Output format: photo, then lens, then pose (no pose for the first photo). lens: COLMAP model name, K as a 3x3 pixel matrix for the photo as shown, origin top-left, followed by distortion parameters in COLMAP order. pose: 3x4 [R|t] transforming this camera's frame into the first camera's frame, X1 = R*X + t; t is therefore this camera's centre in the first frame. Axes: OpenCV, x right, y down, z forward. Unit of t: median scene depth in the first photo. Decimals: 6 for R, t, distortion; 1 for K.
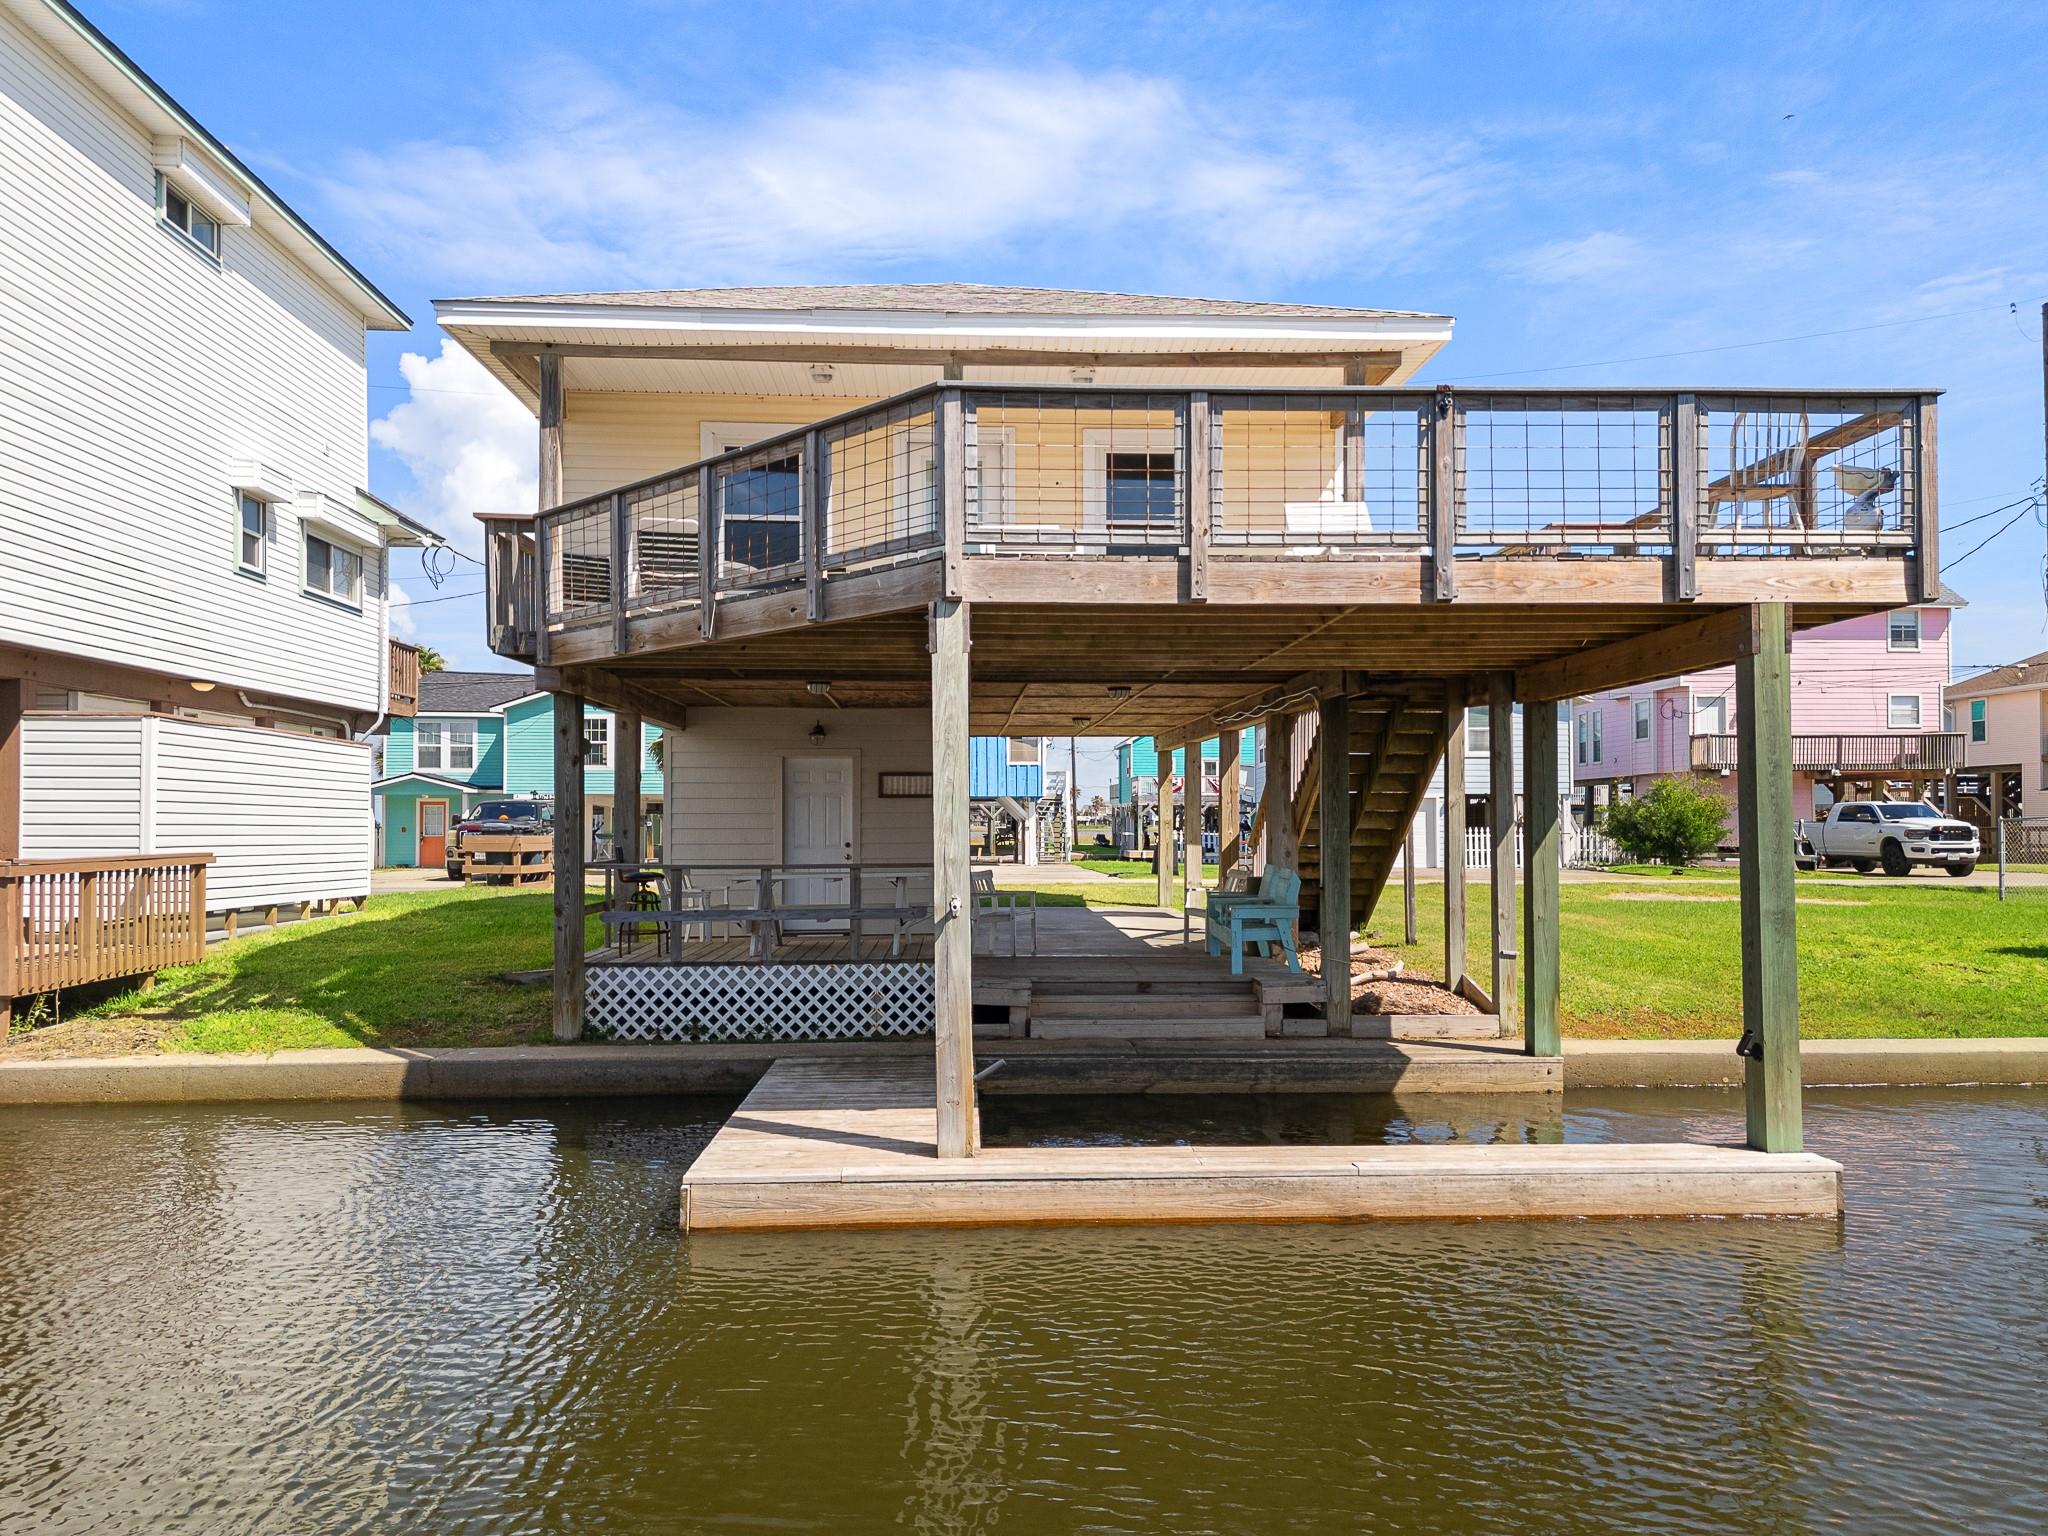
lens RADIAL K [[1464.3, 0, 1024.0], [0, 1464.3, 768.0], [0, 0, 1]] dist [0.156616, -0.274667]
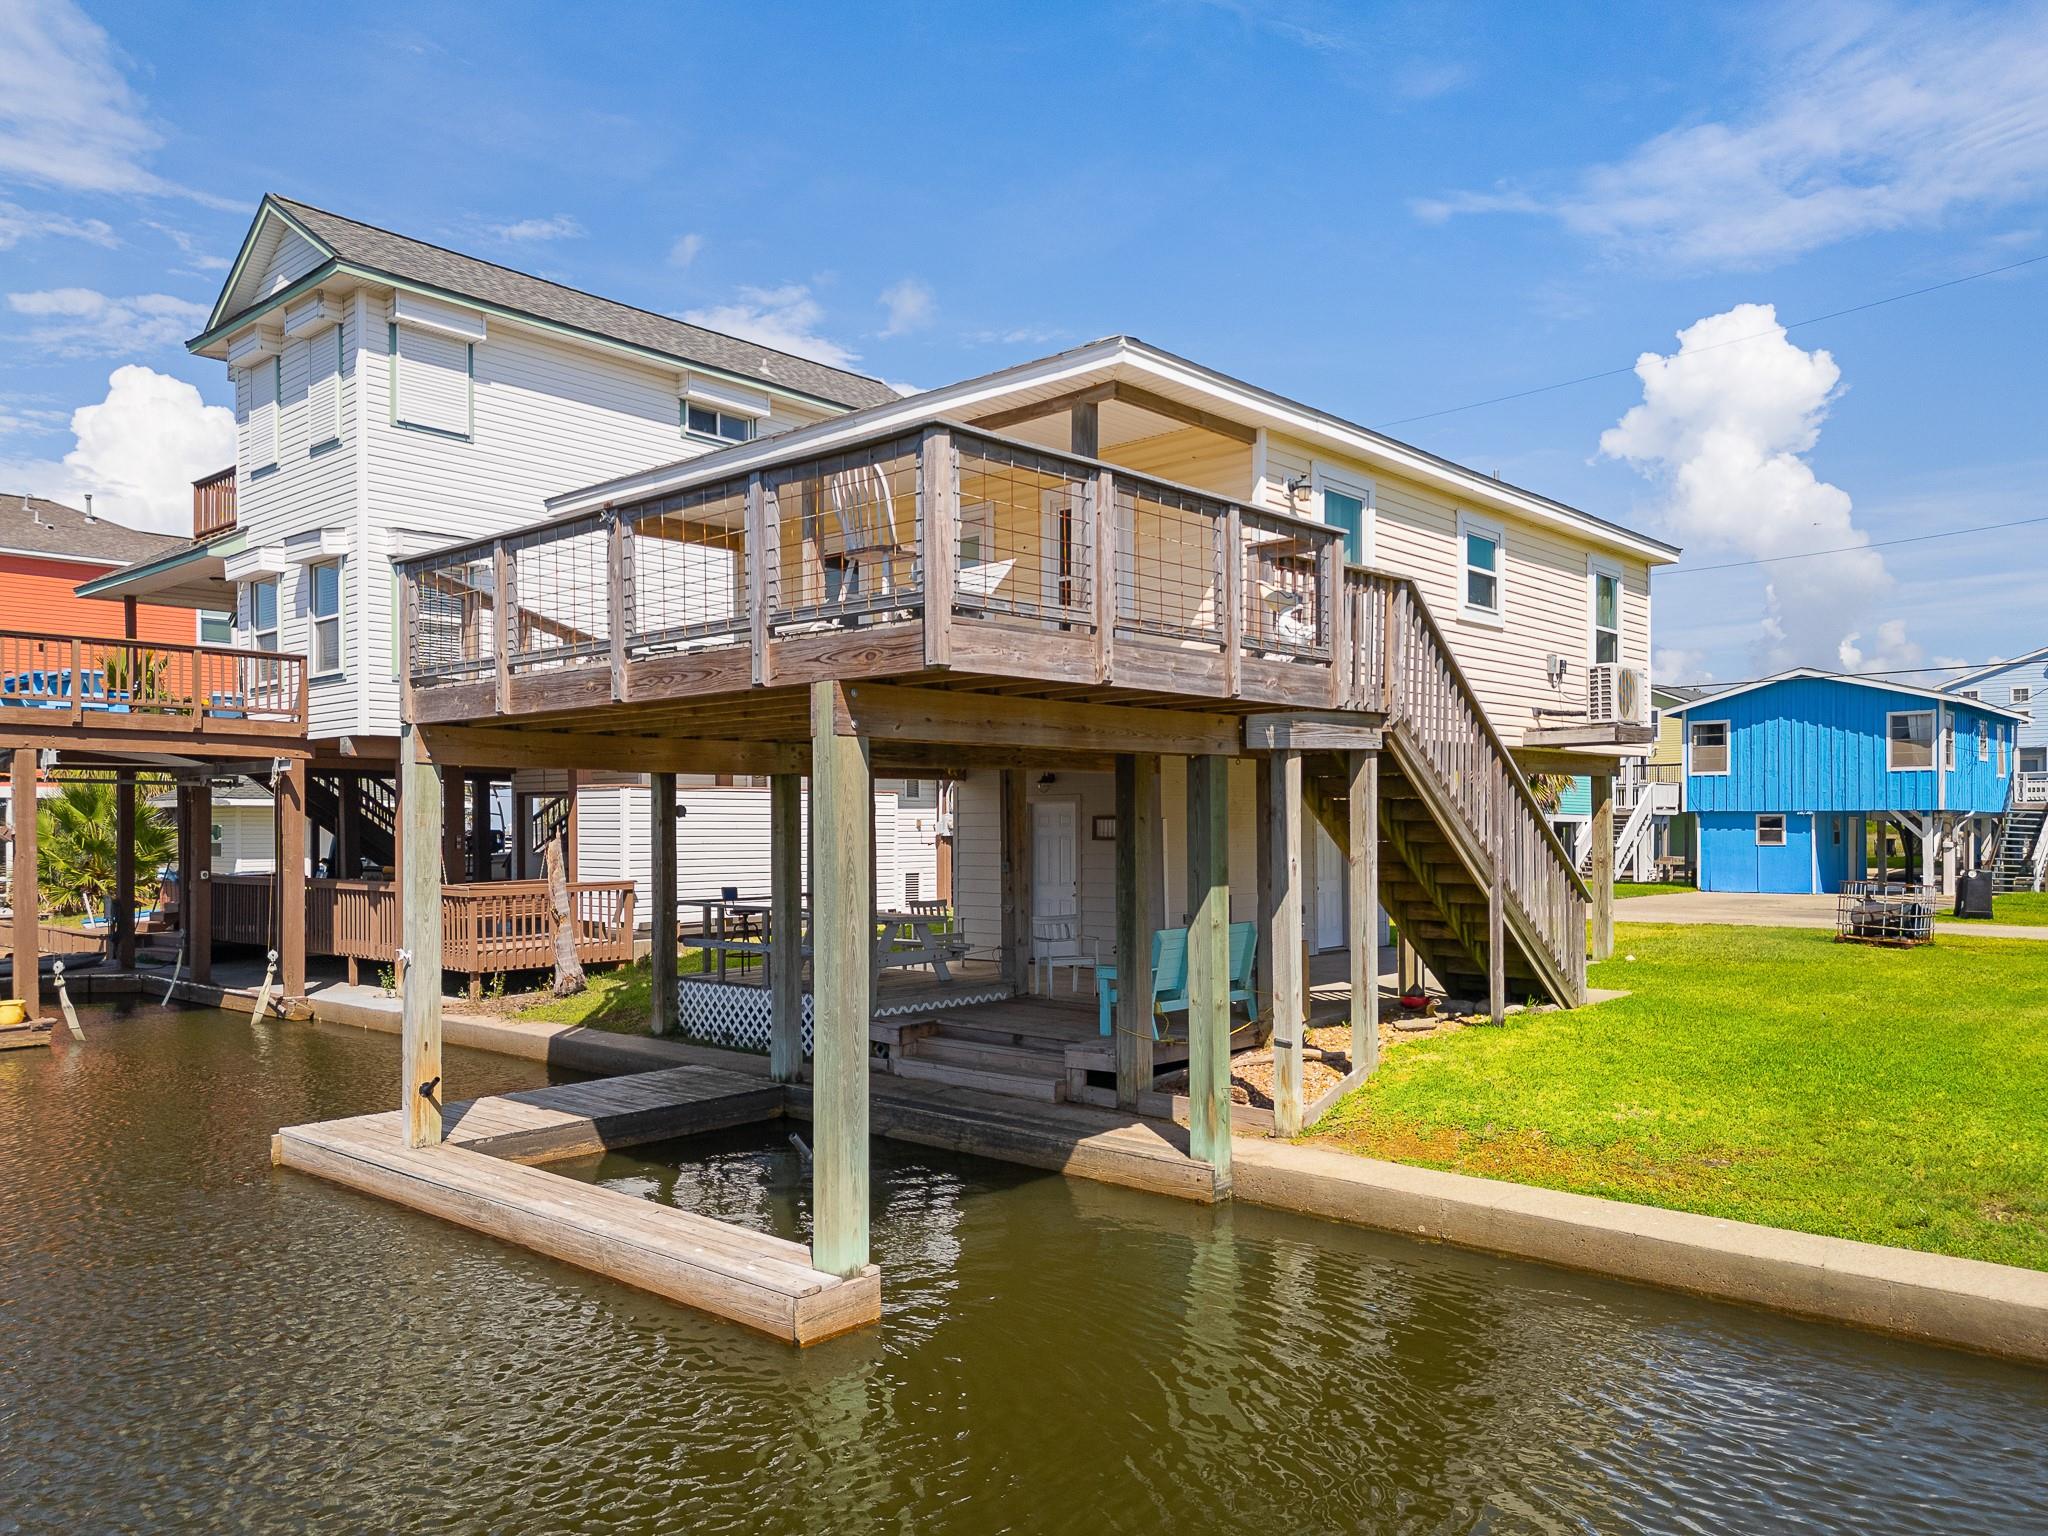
lens RADIAL K [[1464.3, 0, 1024.0], [0, 1464.3, 768.0], [0, 0, 1]] dist [0.156616, -0.274667]
pose [[0.704641, -0.028805, -0.708979, 0.854349], [0.029622, 0.999499, -0.011168, -0.029985], [0.708945, -0.013132, 0.705141, 0.292645]]
